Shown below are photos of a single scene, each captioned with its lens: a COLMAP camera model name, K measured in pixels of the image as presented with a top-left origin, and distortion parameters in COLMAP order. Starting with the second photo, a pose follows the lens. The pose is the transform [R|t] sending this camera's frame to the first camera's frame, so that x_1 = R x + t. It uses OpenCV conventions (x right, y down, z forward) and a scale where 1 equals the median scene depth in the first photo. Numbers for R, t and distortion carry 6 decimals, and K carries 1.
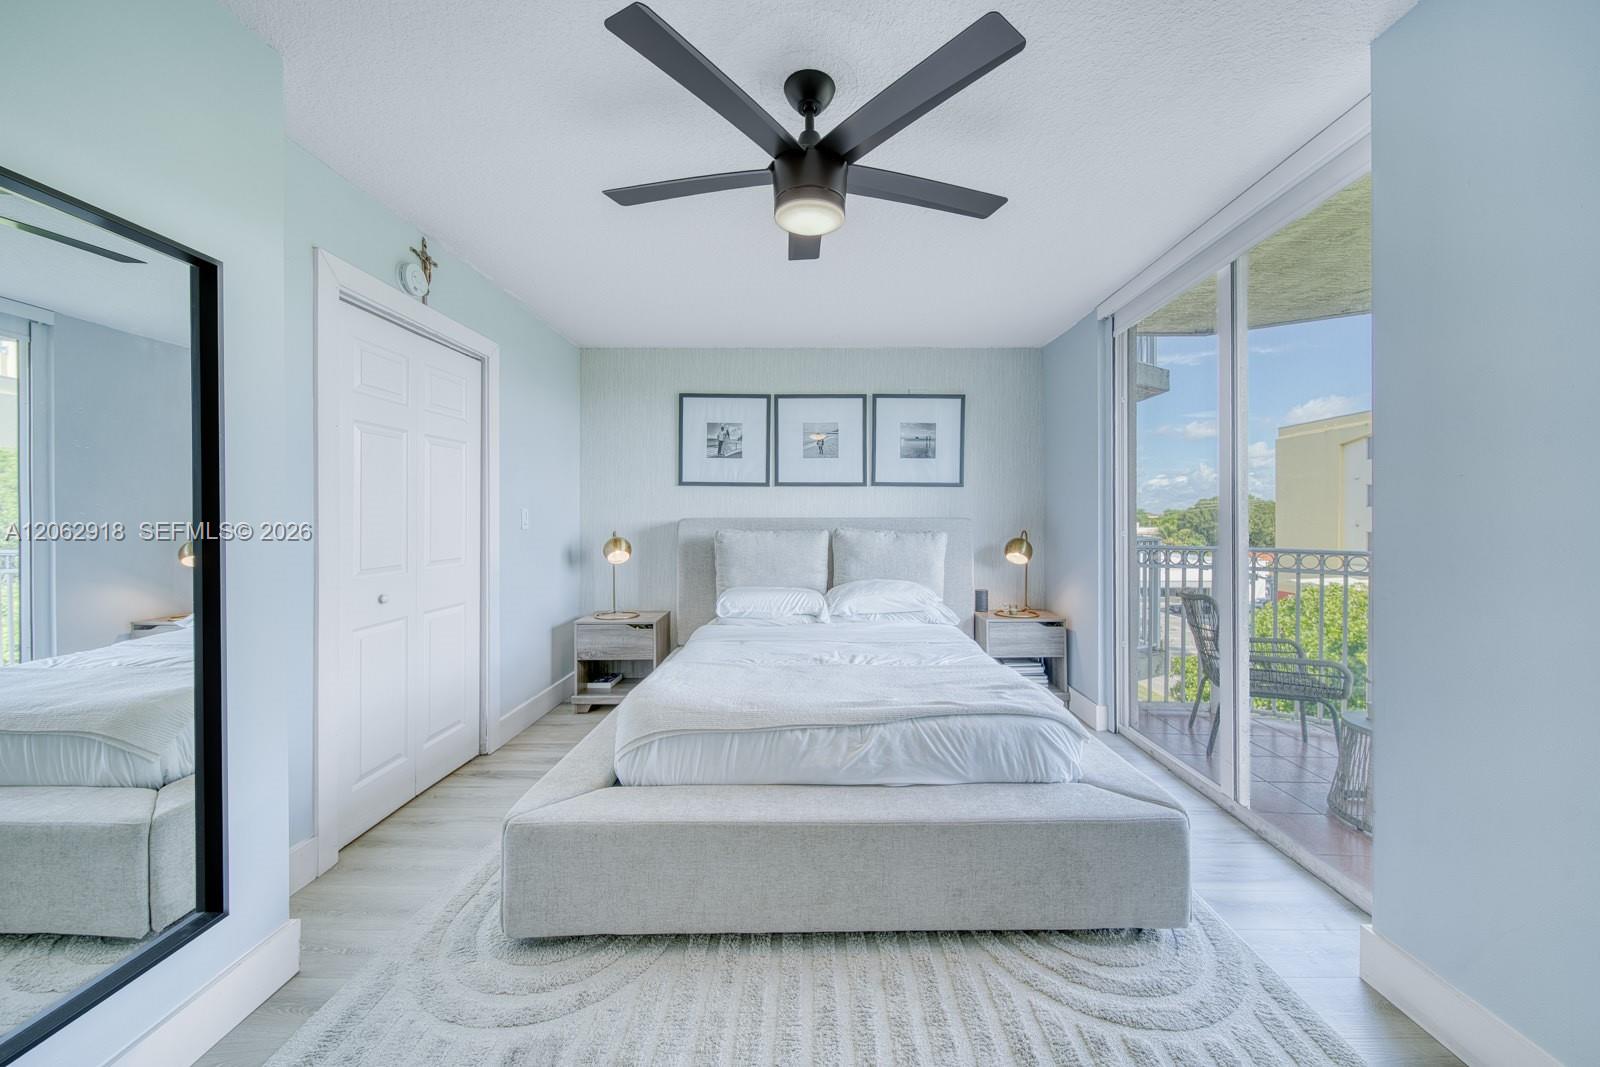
lens RADIAL K [[587.9, 0, 819.4], [0, 587.9, 525.6], [0, 0, 1]] dist [0.003152, -0.002366]
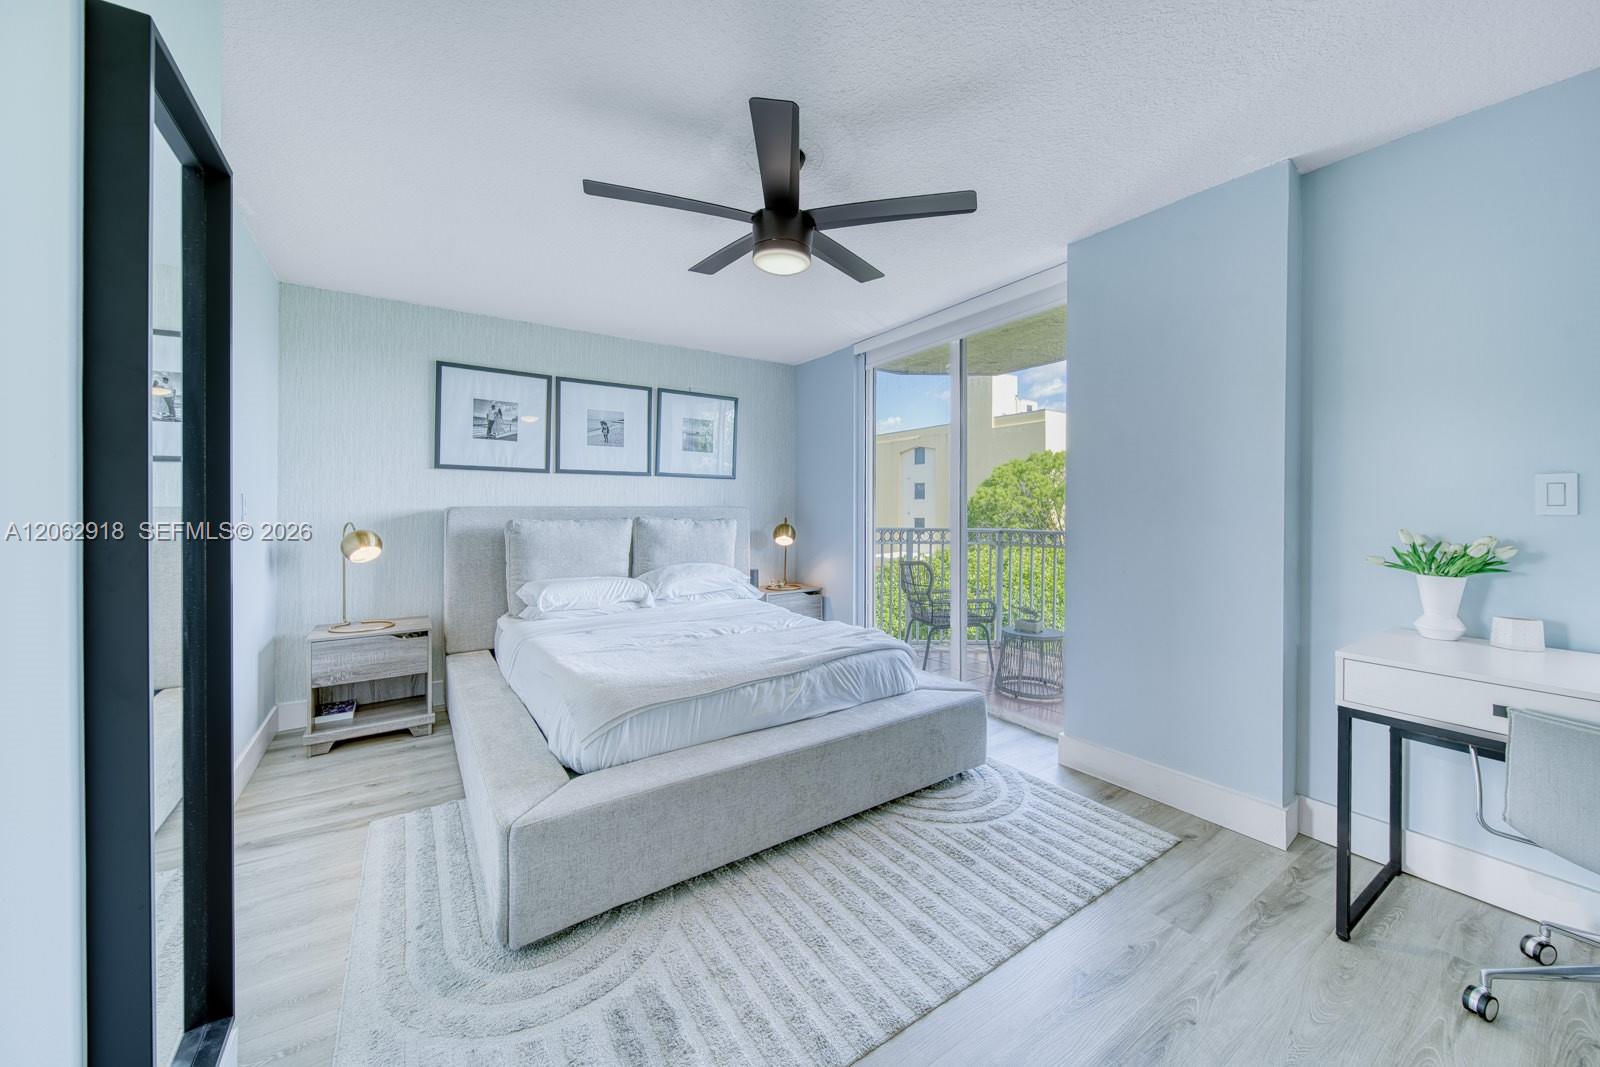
lens RADIAL K [[587.2, 0, 821.6], [0, 587.2, 519.8], [0, 0, 1]] dist [0.000477, -0.000035]
pose [[0.822477, -0.011533, 0.568681, -0.461742], [0.006907, 0.999923, 0.010290, 0.002583], [-0.568756, -0.004536, 0.822494, -0.039400]]
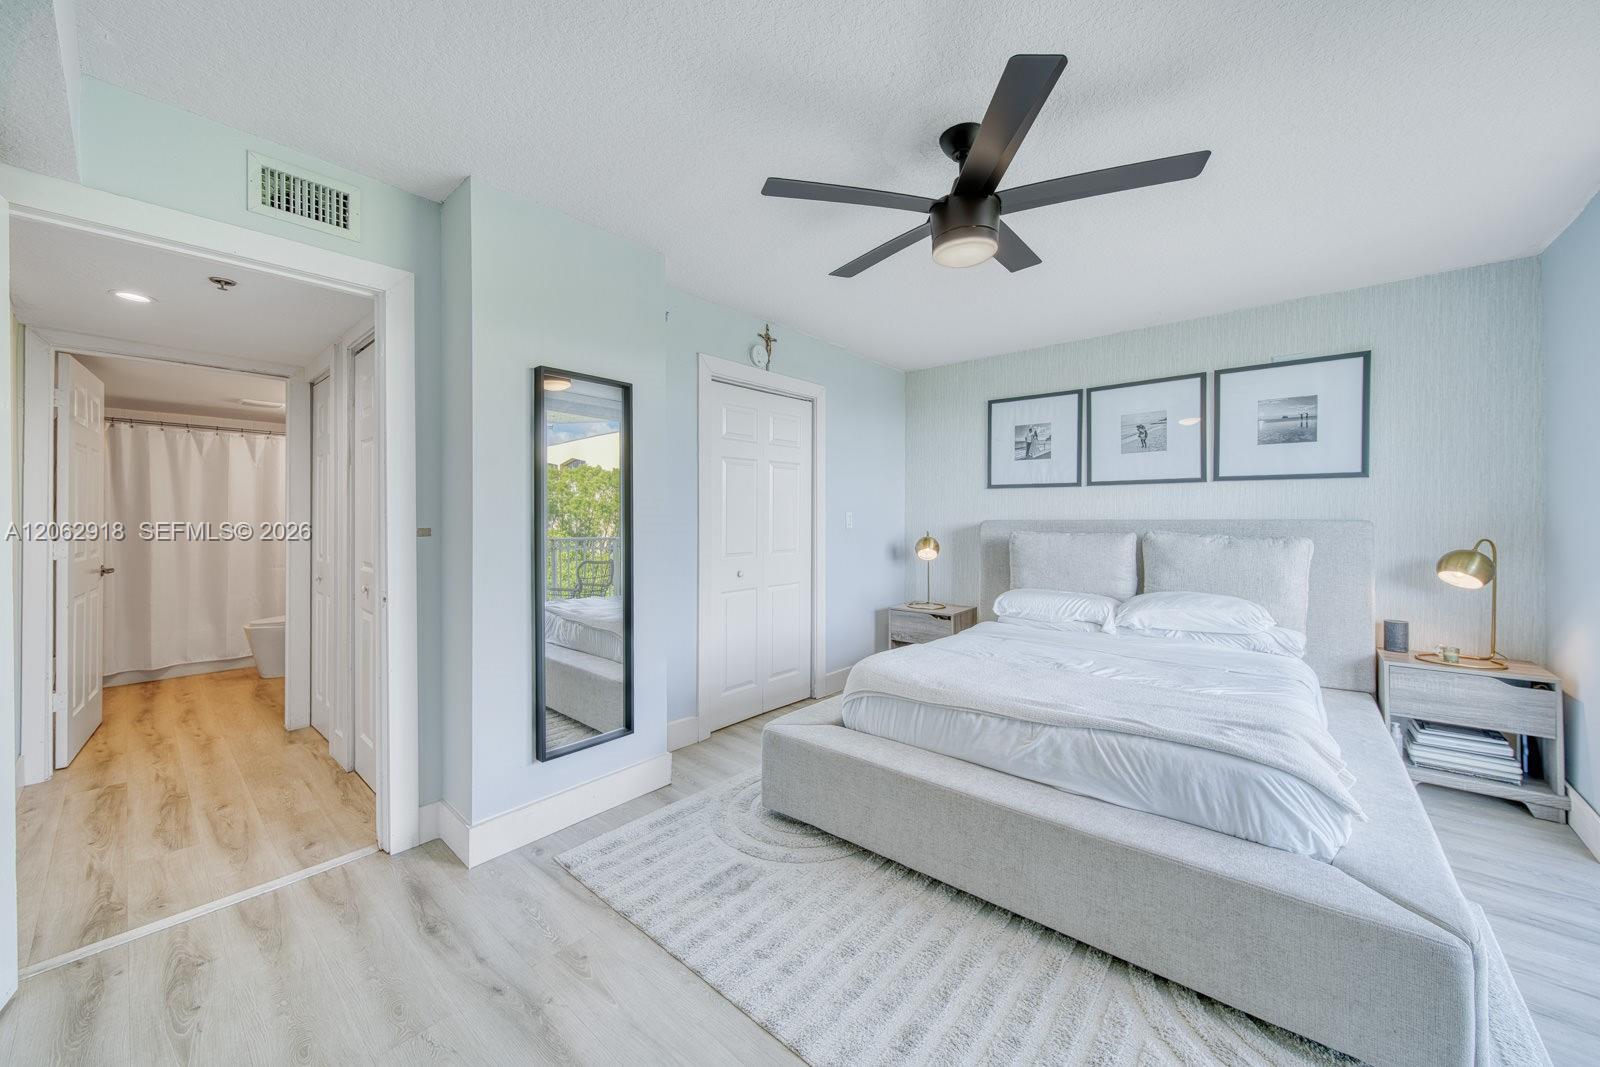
lens RADIAL K [[592.3, 0, 788.9], [0, 592.3, 530.8], [0, 0, 1]] dist [0.001456, -0.000510]
pose [[0.747811, 0.013744, -0.663769, 0.346995], [-0.008752, 0.999903, 0.010844, -0.002536], [0.663854, -0.002300, 0.747859, -0.044721]]
